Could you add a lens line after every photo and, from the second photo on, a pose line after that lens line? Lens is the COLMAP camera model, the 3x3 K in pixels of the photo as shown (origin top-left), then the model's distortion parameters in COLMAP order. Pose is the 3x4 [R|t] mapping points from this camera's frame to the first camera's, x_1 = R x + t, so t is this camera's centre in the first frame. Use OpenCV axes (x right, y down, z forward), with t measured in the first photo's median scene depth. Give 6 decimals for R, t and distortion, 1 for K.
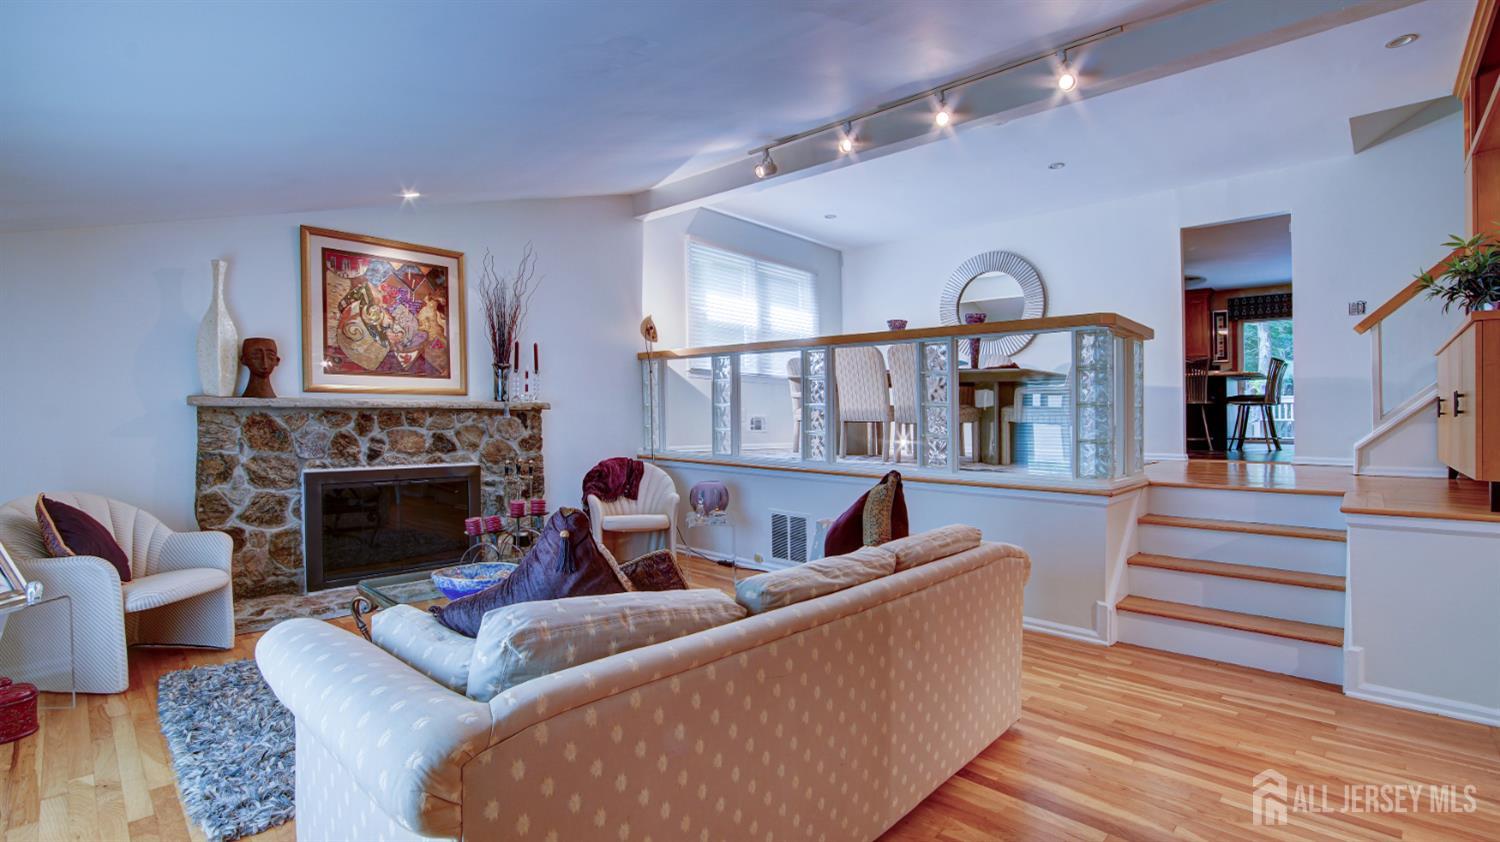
lens RADIAL K [[666.9, 0, 749.1], [0, 666.9, 420.4], [0, 0, 1]] dist [-0.032072, 0.000500]
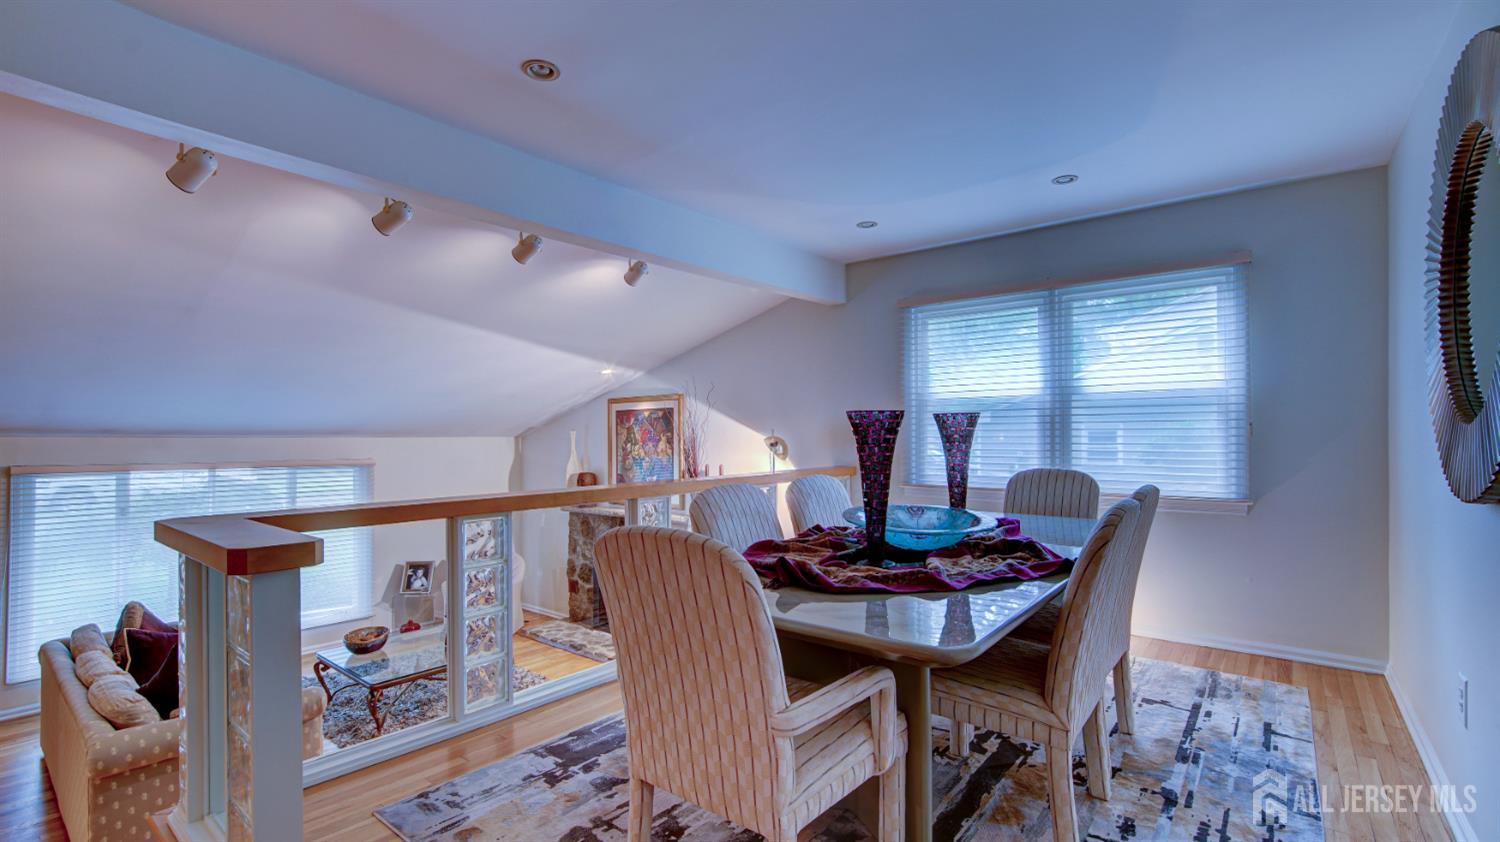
lens RADIAL K [[666.9, 0, 749.5], [0, 666.9, 429.5], [0, 0, 1]] dist [-0.032072, 0.000500]
pose [[0.078755, -0.018336, -0.996725, 0.911298], [0.001226, 0.999832, -0.018296, -0.183120], [0.996893, 0.000219, 0.078764, 1.145865]]
